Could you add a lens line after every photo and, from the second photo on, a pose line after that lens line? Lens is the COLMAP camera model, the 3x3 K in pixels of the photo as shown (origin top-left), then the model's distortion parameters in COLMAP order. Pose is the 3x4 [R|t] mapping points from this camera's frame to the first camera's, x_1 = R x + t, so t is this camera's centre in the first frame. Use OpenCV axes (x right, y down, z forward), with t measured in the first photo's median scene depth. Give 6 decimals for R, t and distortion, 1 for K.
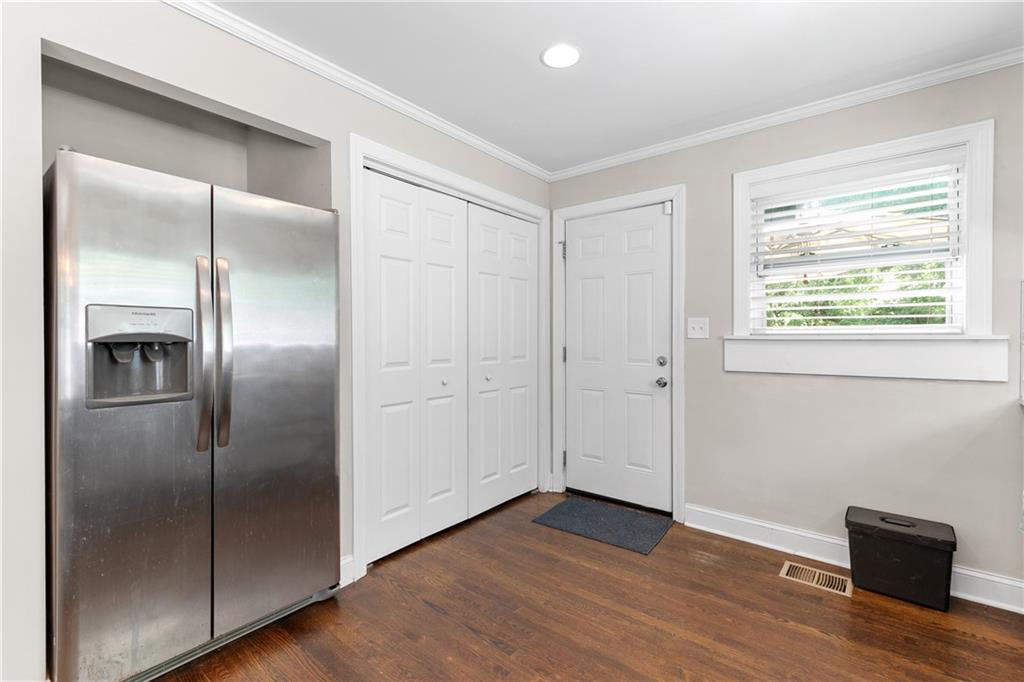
lens RADIAL K [[460.6, 0, 515.4], [0, 460.6, 337.7], [0, 0, 1]] dist [0.012190, -0.000085]
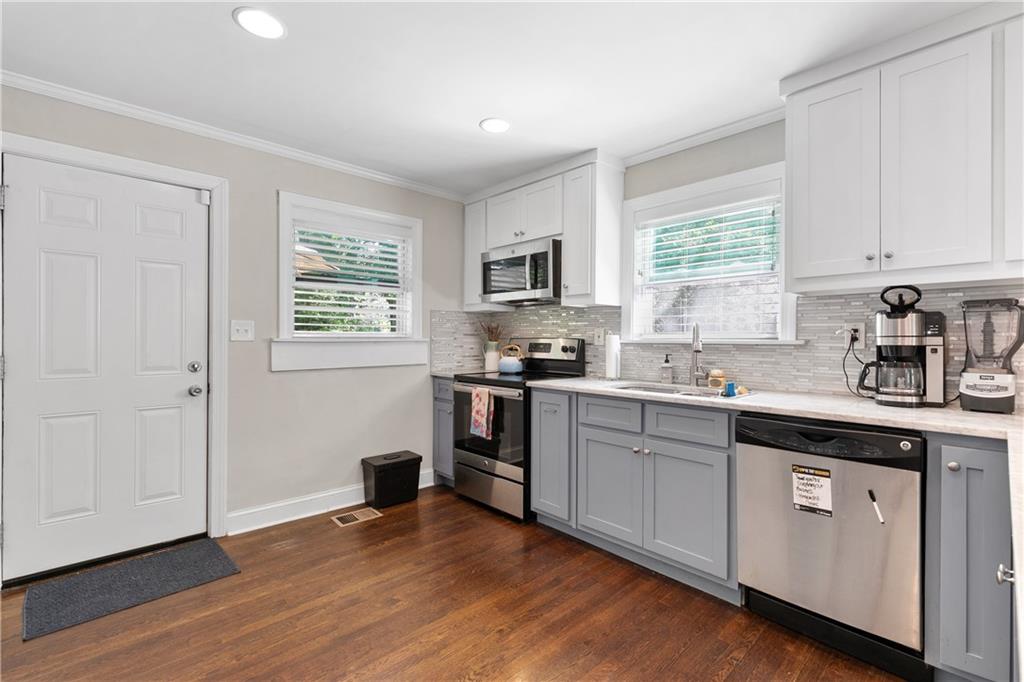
lens RADIAL K [[460.6, 0, 515.4], [0, 460.6, 337.7], [0, 0, 1]] dist [0.012190, -0.000085]
pose [[0.140709, 0.003076, 0.990046, -0.557841], [-0.002436, 0.999993, -0.002760, -0.004775], [-0.990048, -0.002023, 0.140716, 0.308212]]
